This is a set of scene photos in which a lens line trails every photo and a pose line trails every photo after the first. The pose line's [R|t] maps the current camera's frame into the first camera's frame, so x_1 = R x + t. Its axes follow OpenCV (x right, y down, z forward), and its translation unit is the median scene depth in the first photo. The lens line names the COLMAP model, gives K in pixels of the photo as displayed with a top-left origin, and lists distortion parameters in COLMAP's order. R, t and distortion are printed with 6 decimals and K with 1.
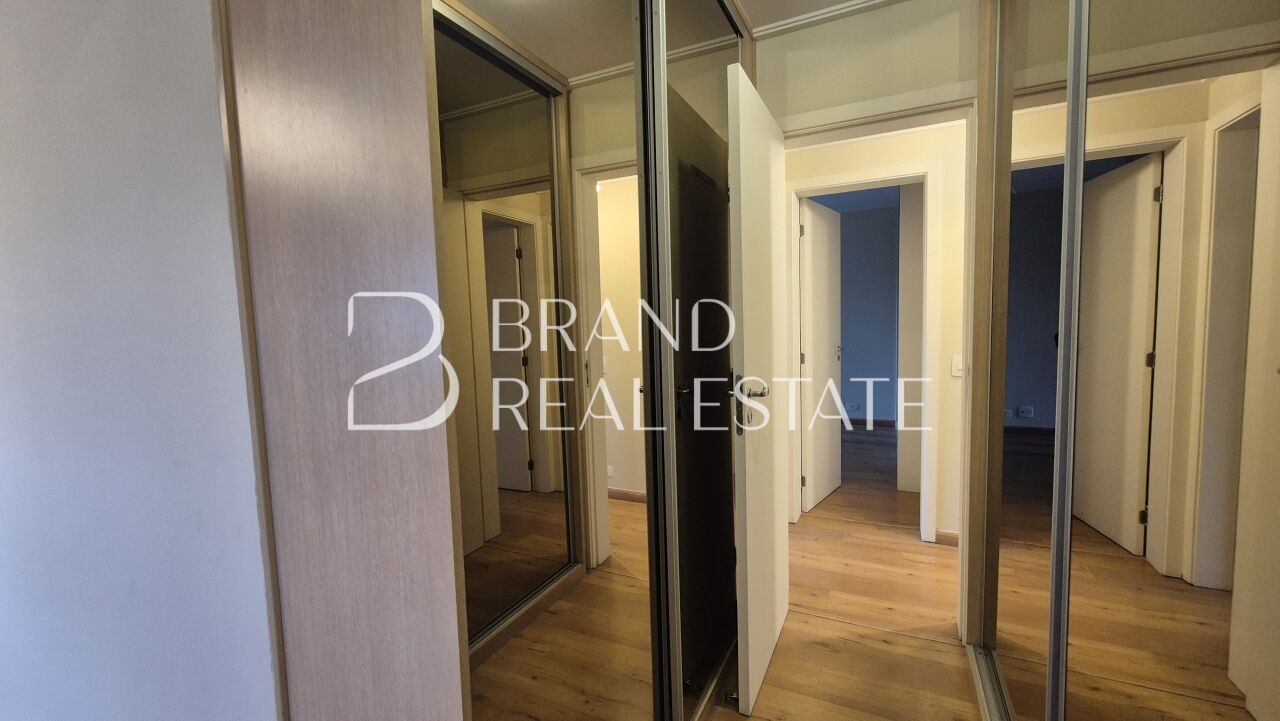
lens RADIAL K [[526.2, 0, 630.9], [0, 526.2, 359.6], [0, 0, 1]] dist [0.005672, -0.001909]
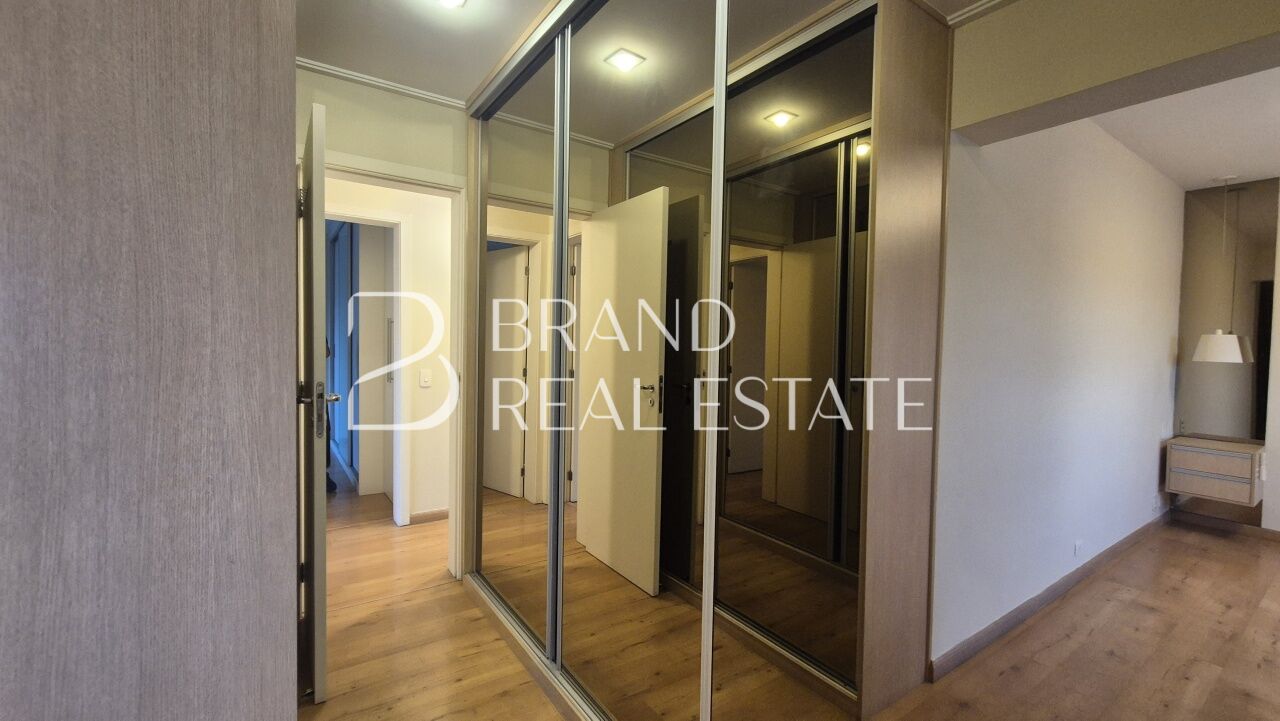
lens RADIAL K [[526.2, 0, 641.2], [0, 526.2, 364.7], [0, 0, 1]] dist [0.005672, -0.001909]
pose [[0.466653, 0.002528, 0.884437, -0.351187], [0.033549, 0.999226, -0.020557, 0.028793], [-0.883804, 0.039265, 0.466207, -0.079067]]
